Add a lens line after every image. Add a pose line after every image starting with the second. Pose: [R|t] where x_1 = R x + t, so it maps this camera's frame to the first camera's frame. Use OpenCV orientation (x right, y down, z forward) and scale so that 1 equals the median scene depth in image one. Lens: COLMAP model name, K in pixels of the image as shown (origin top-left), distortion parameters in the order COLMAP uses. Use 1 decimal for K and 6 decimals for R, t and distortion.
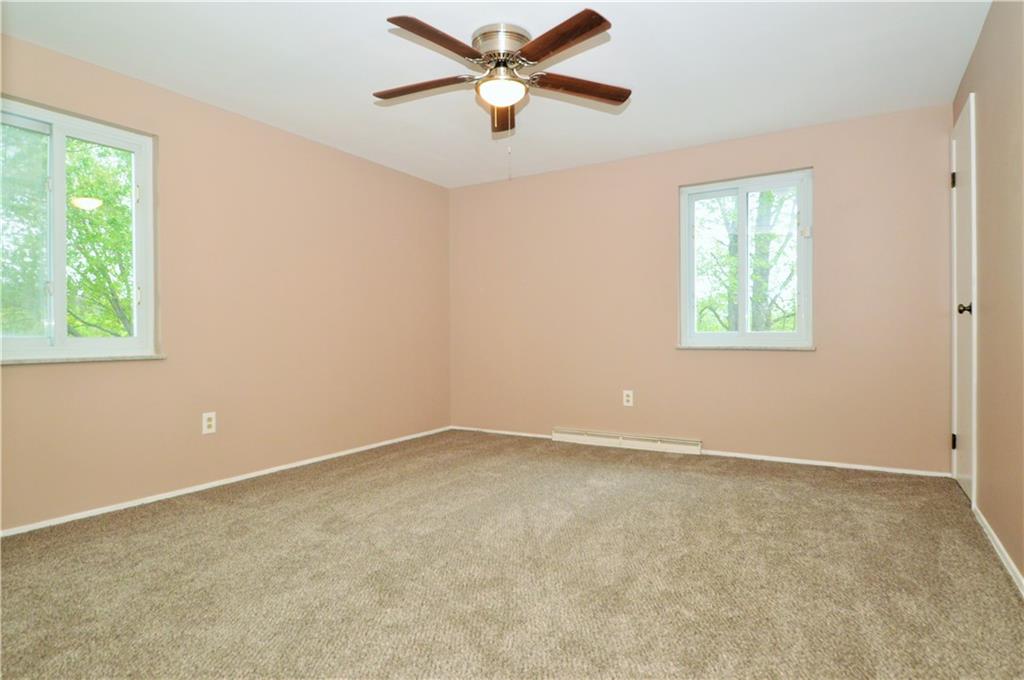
lens RADIAL K [[560.5, 0, 512.9], [0, 560.5, 337.1], [0, 0, 1]] dist [-0.000810, -0.014071]
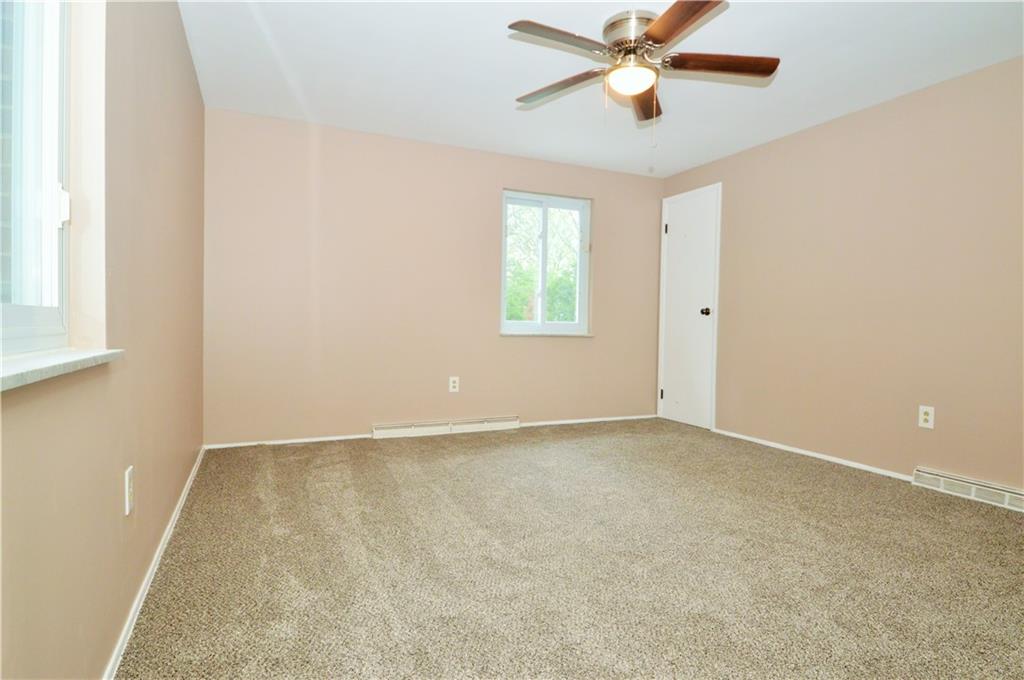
lens RADIAL K [[560.5, 0, 520.6], [0, 560.5, 335.0], [0, 0, 1]] dist [-0.000810, -0.014071]
pose [[0.549230, -0.004262, 0.835661, -0.603821], [-0.016809, 0.999728, 0.016146, 0.001036], [-0.835502, -0.022914, 0.549009, 0.358126]]
